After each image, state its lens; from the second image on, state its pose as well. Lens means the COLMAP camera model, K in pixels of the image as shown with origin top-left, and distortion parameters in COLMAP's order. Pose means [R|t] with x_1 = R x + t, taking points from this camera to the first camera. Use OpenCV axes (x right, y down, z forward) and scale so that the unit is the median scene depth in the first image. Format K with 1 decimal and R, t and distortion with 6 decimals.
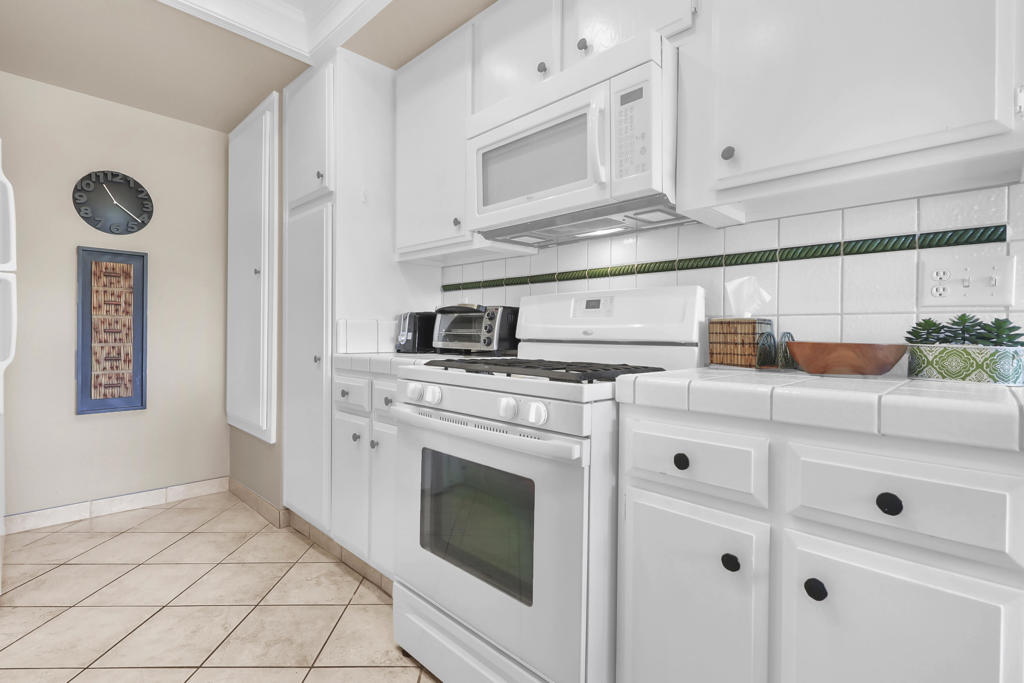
lens RADIAL K [[479.7, 0, 514.0], [0, 479.7, 340.1], [0, 0, 1]] dist [0.001429, -0.000228]
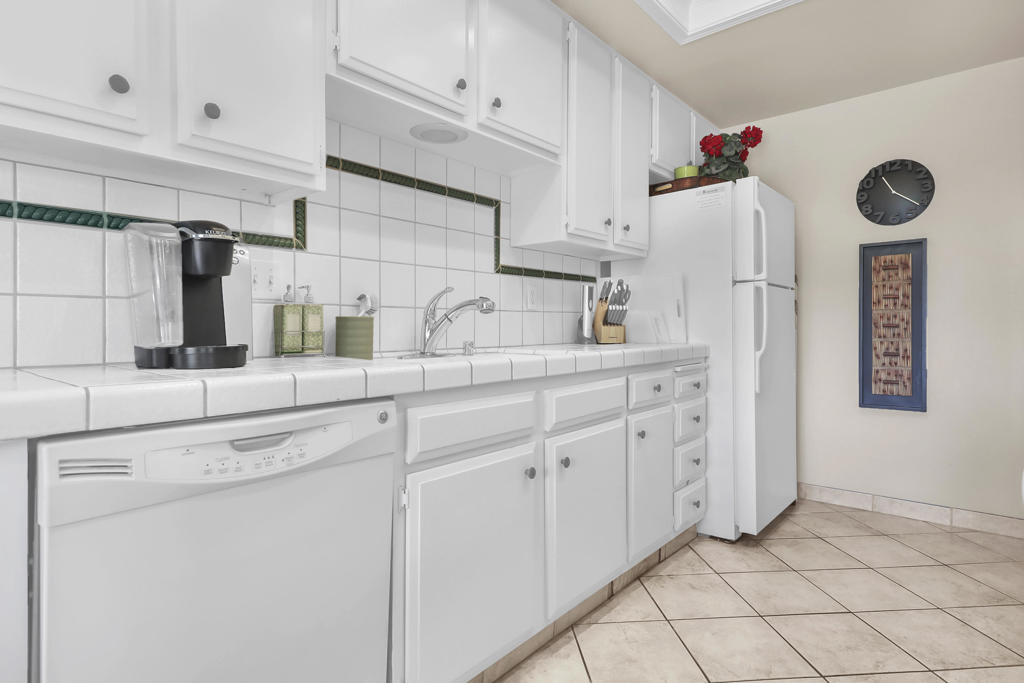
lens RADIAL K [[546.9, 0, 512.3], [0, 546.9, 332.5], [0, 0, 1]] dist [0.001073, 0.001745]
pose [[0.059001, -0.003986, -0.998250, 0.219632], [-0.001705, 0.999990, -0.004094, 0.000510], [0.998256, 0.001944, 0.058993, 0.174076]]
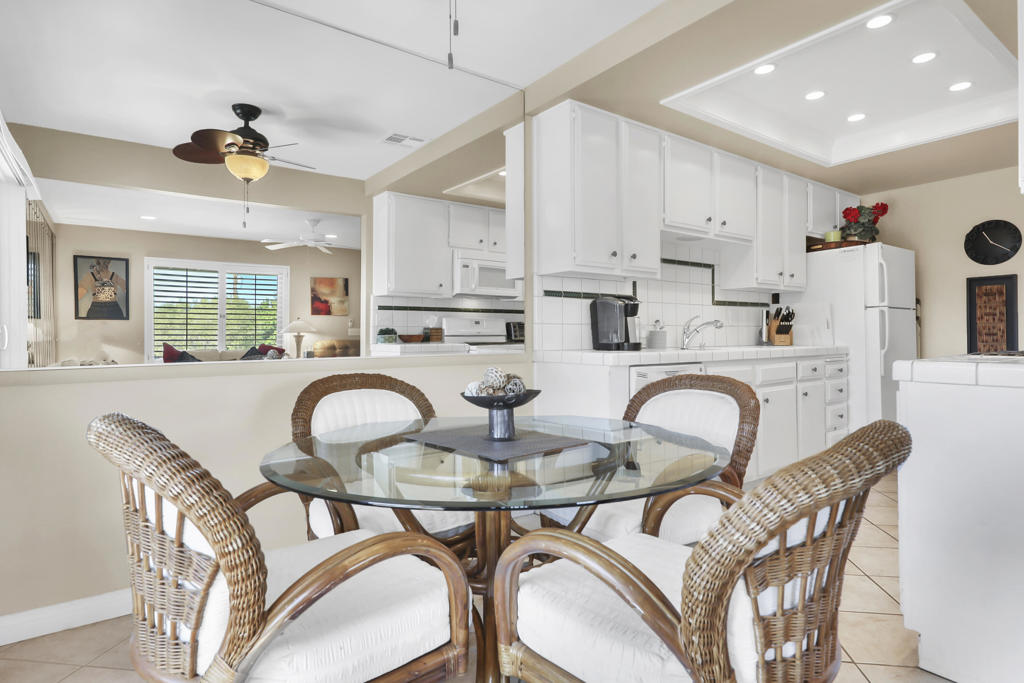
lens RADIAL K [[554.2, 0, 488.0], [0, 554.2, 330.3], [0, 0, 1]] dist [-0.001951, -0.004063]
pose [[-0.198897, -0.023983, -0.979727, 1.041824], [-0.003684, 0.999712, -0.023724, 0.014353], [0.980014, -0.001109, -0.198928, -0.122231]]
